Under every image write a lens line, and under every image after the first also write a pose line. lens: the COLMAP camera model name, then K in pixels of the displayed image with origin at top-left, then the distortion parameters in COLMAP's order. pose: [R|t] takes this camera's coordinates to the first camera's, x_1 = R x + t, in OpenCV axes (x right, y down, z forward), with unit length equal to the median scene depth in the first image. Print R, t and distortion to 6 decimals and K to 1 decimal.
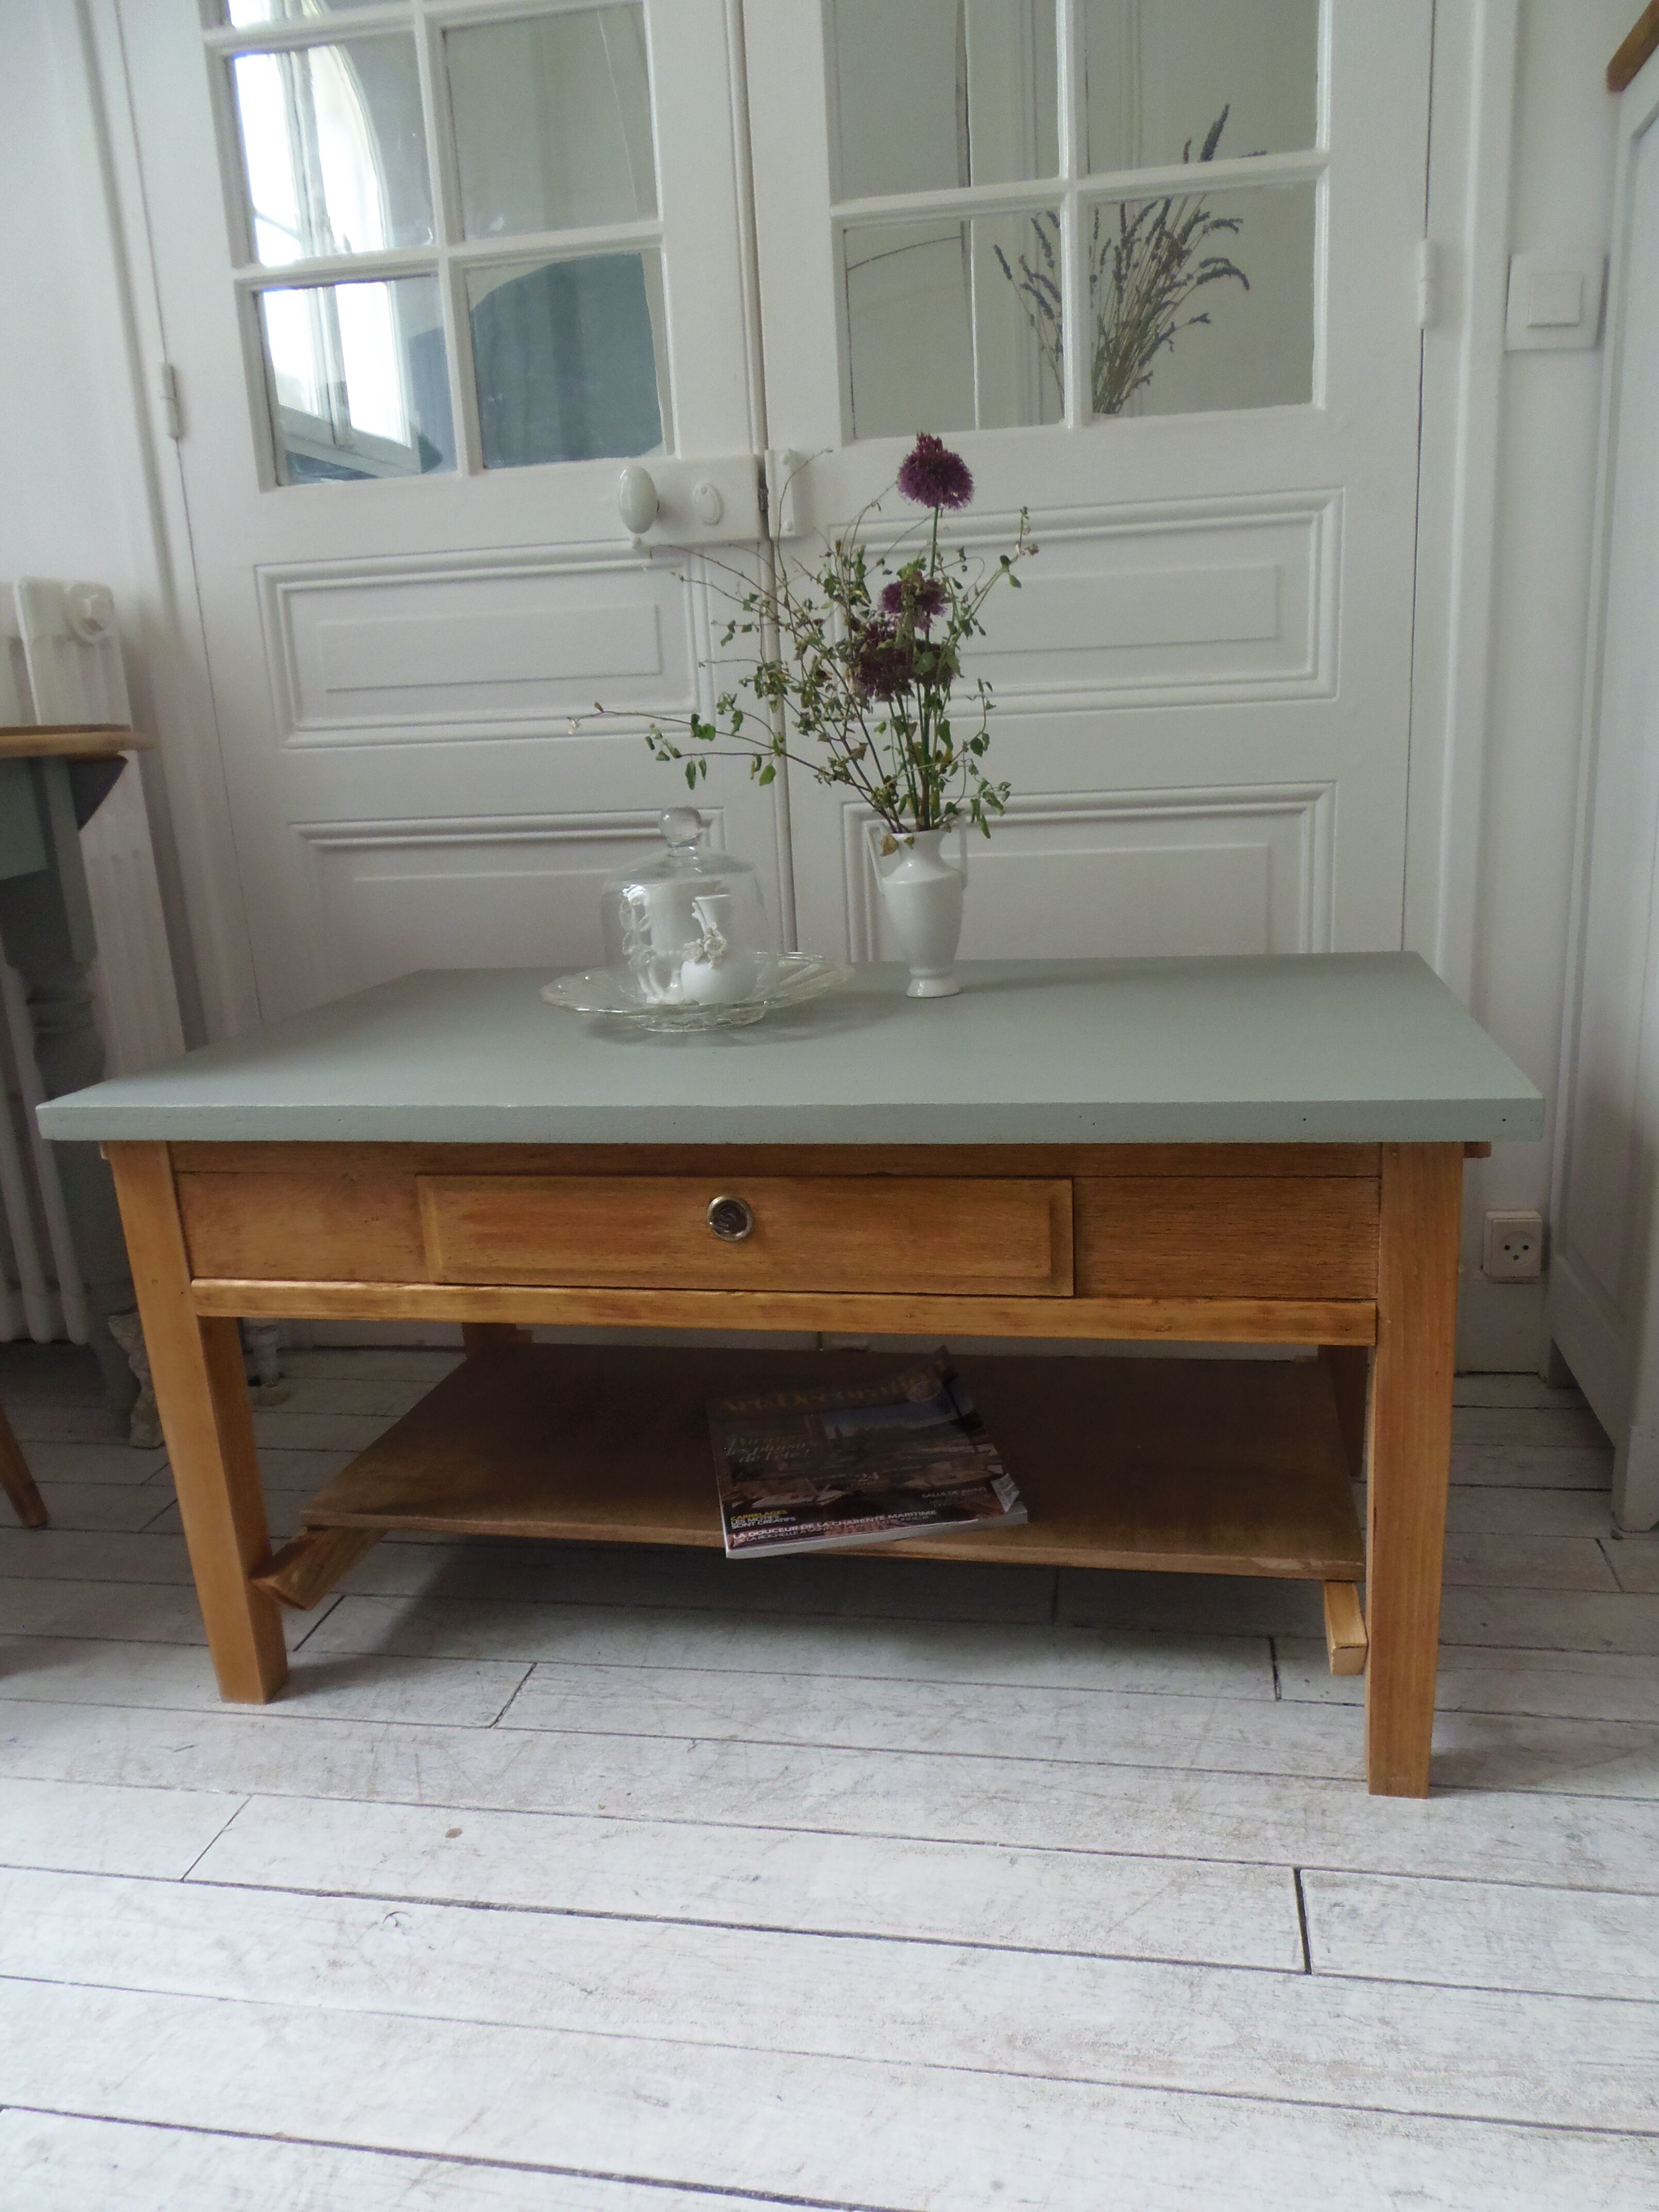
lens RADIAL K [[1605.5, 0, 859.3], [0, 1605.5, 1158.2], [0, 0, 1]] dist [0.022433, -0.029332]
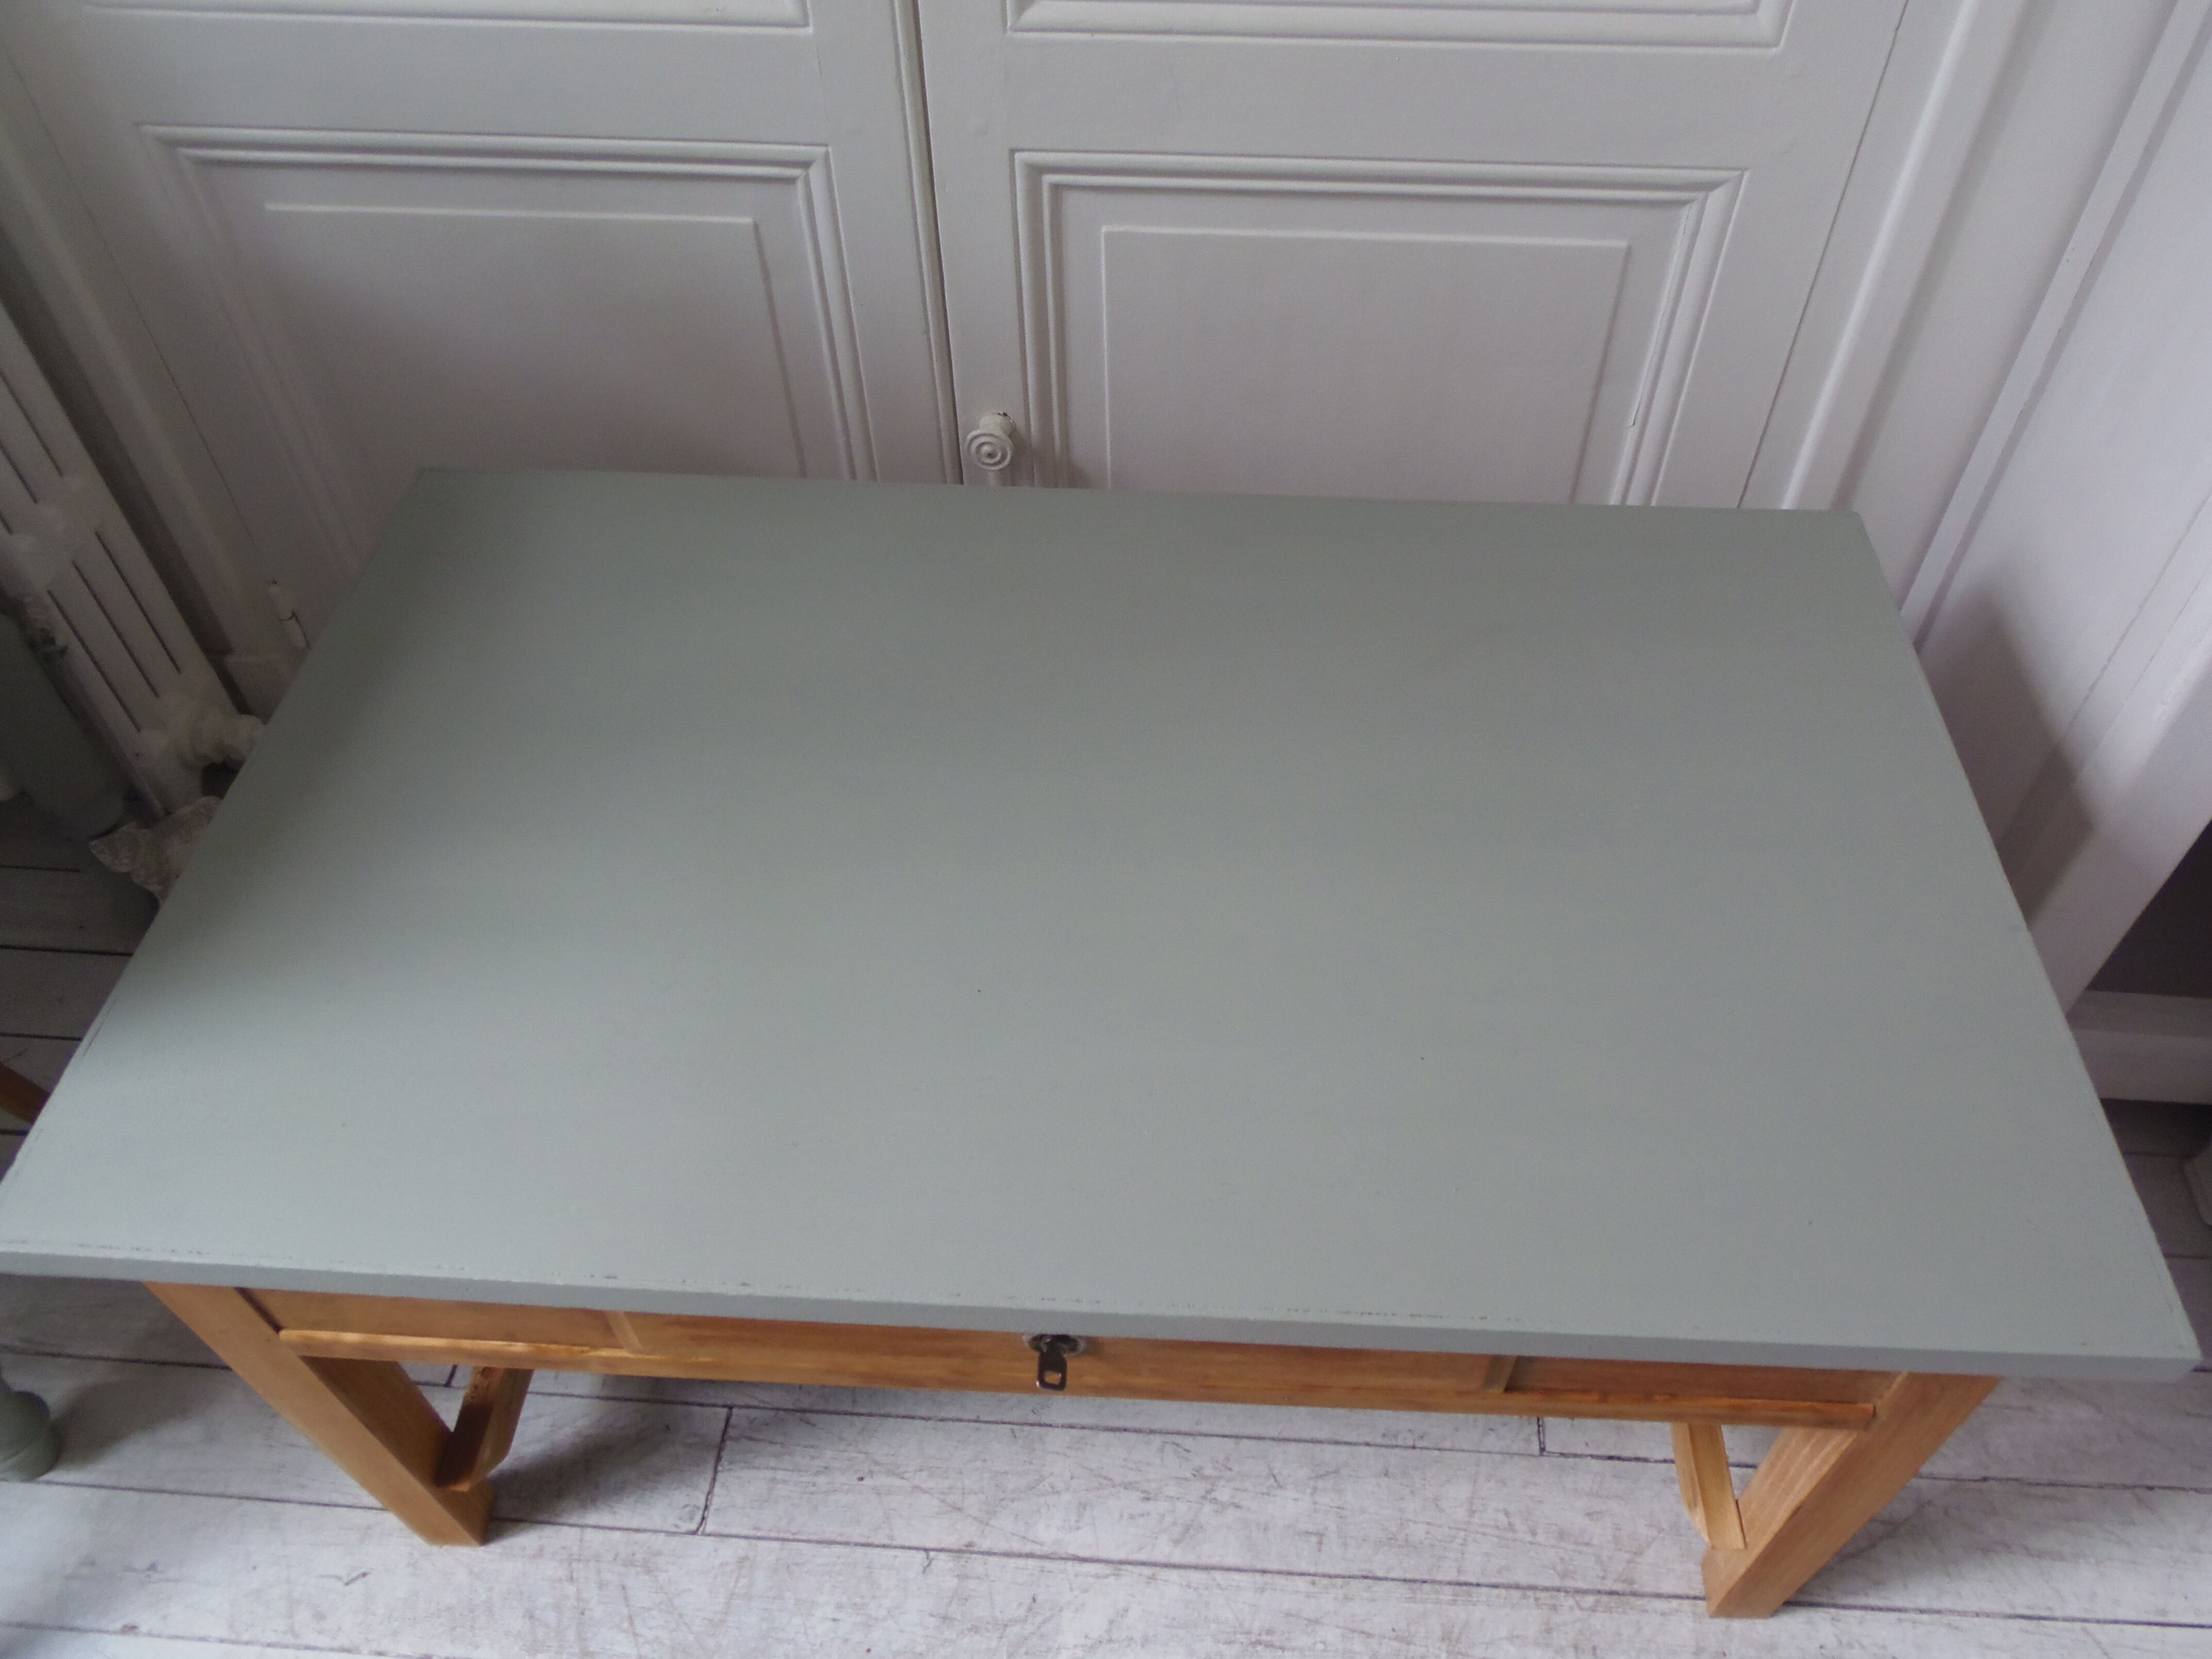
lens RADIAL K [[1635.4, 0, 1119.9], [0, 1635.4, 794.2], [0, 0, 1]] dist [-0.029000, 0.017217]
pose [[0.993893, -0.047399, 0.099652, -0.071584], [-0.011637, 0.852997, 0.521786, -0.546253], [-0.109735, -0.519759, 0.847236, 0.464580]]
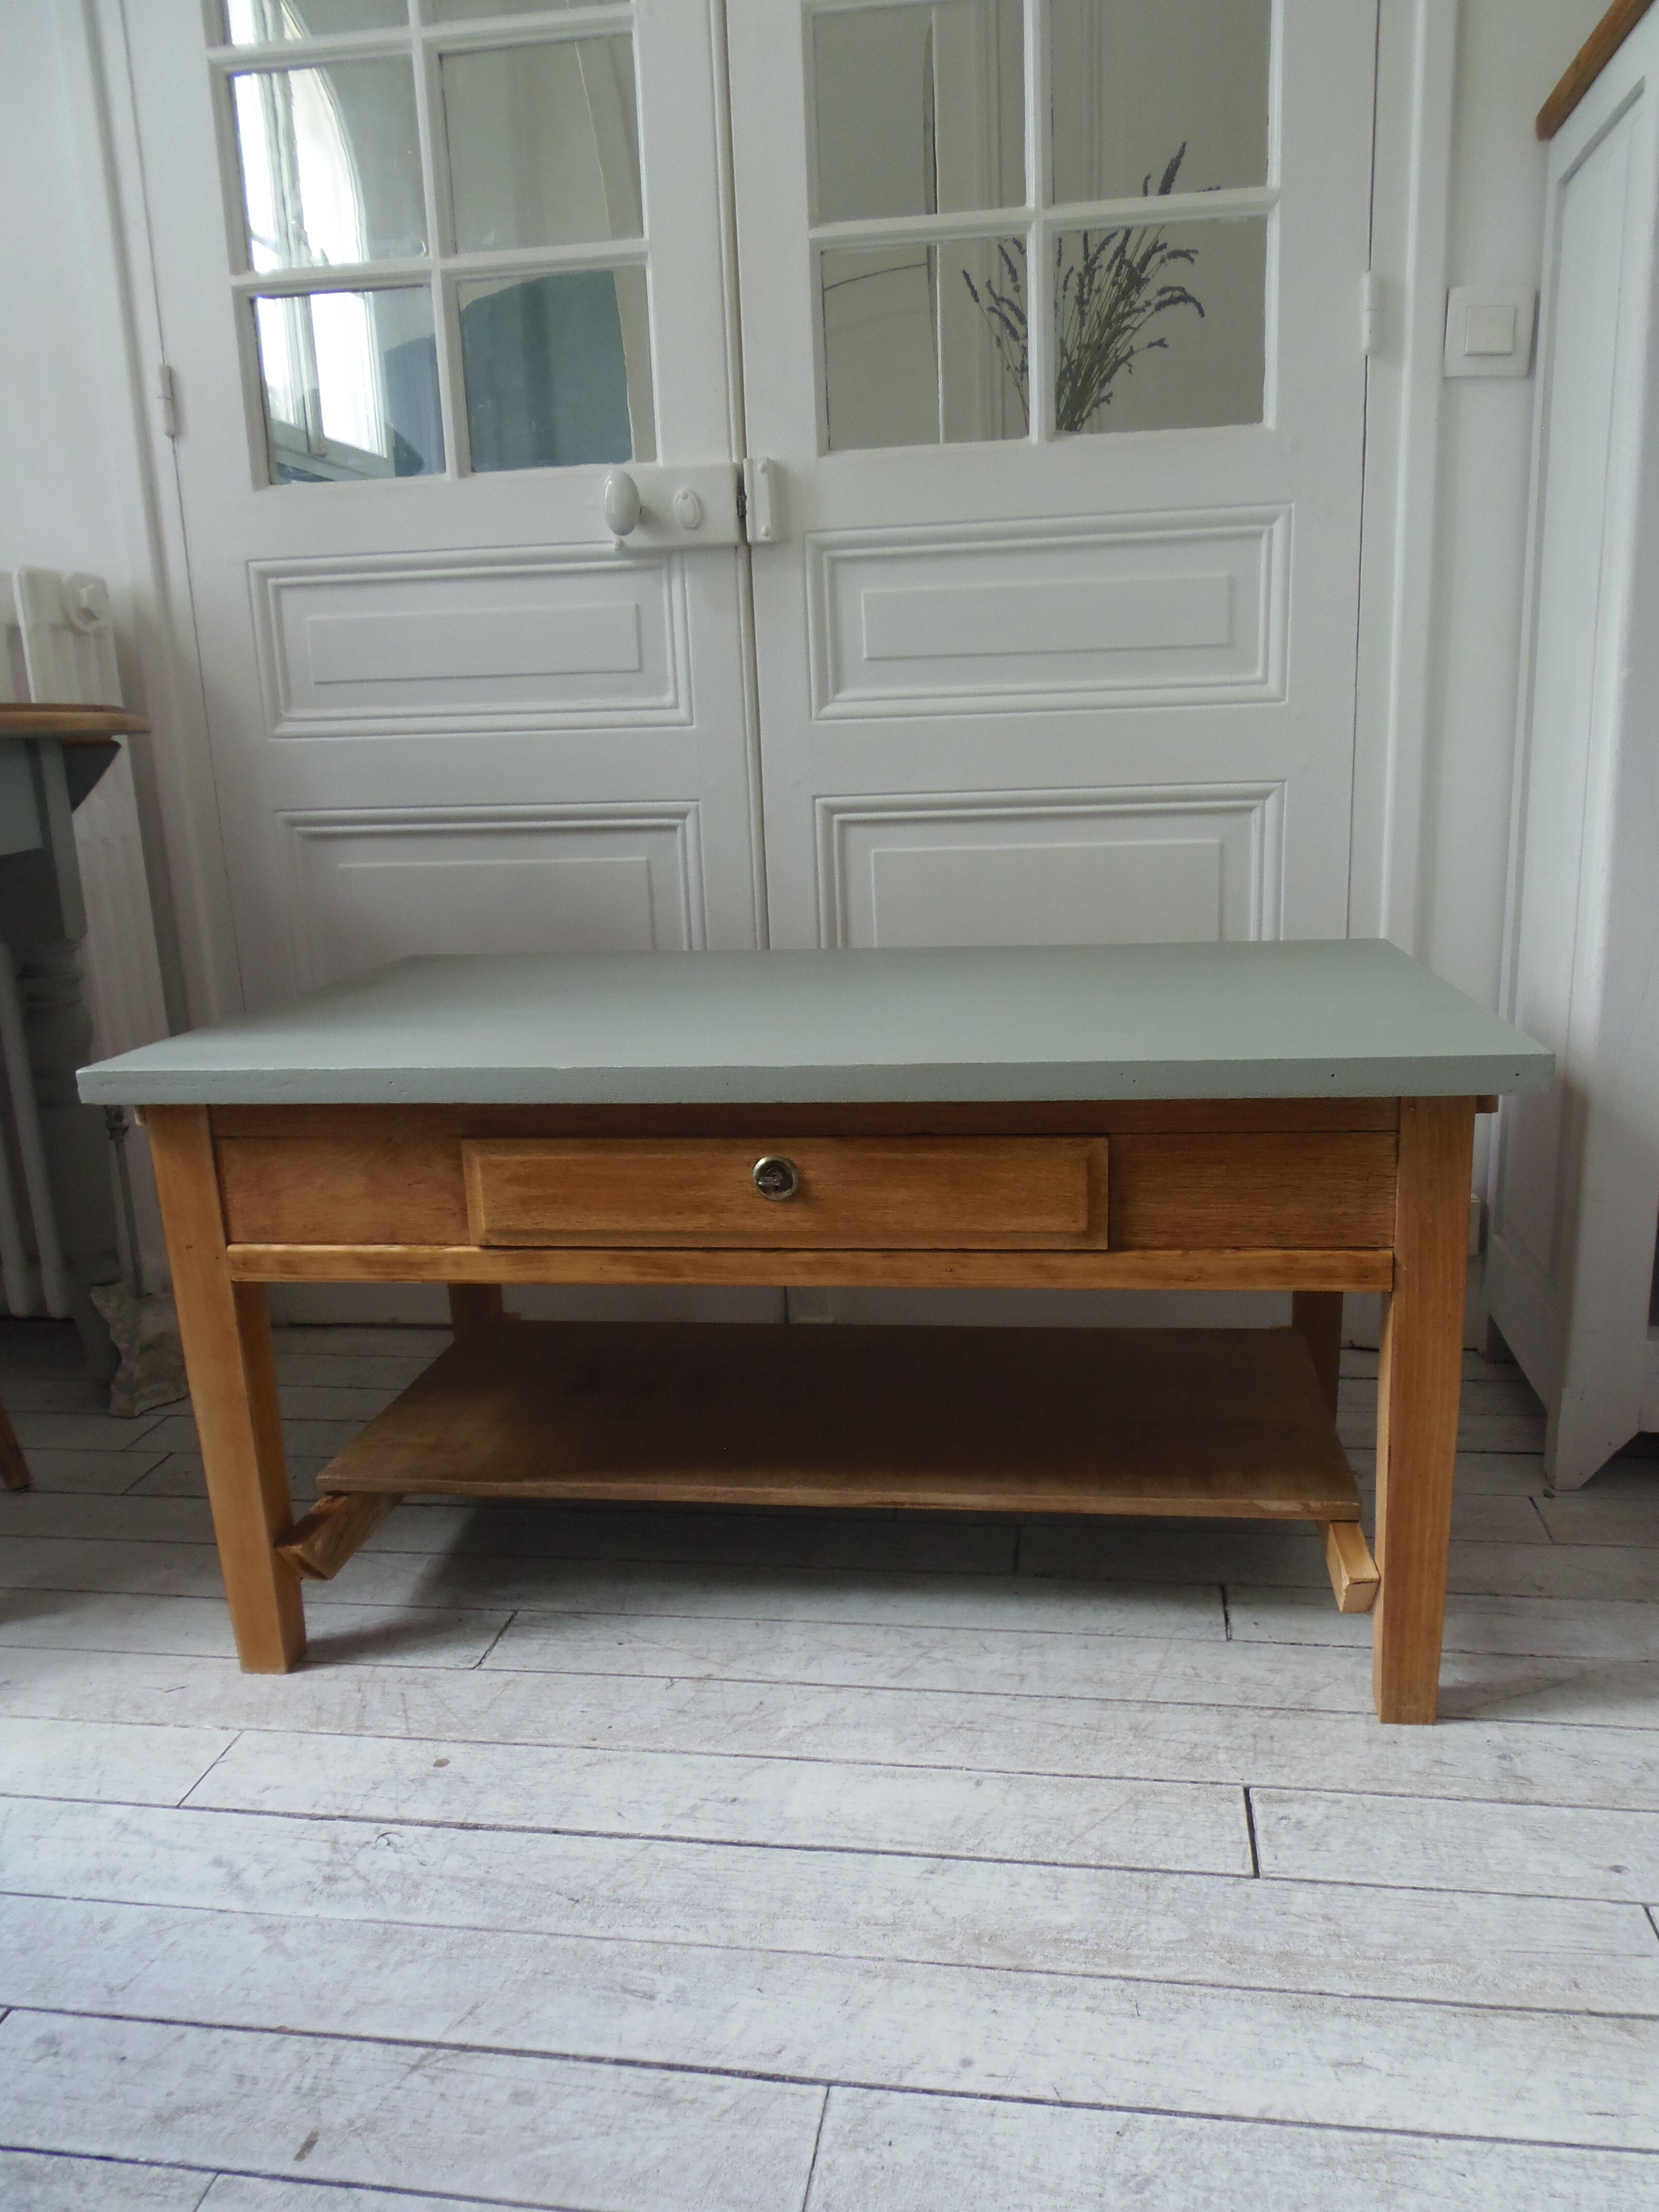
lens RADIAL K [[1605.7, 0, 858.0], [0, 1605.7, 1146.5], [0, 0, 1]] dist [0.011231, -0.017965]
pose [[0.999579, 0.007439, 0.028036, -0.015268], [-0.006873, 0.999772, -0.020218, 0.041185], [-0.028180, 0.020017, 0.999402, -0.053584]]
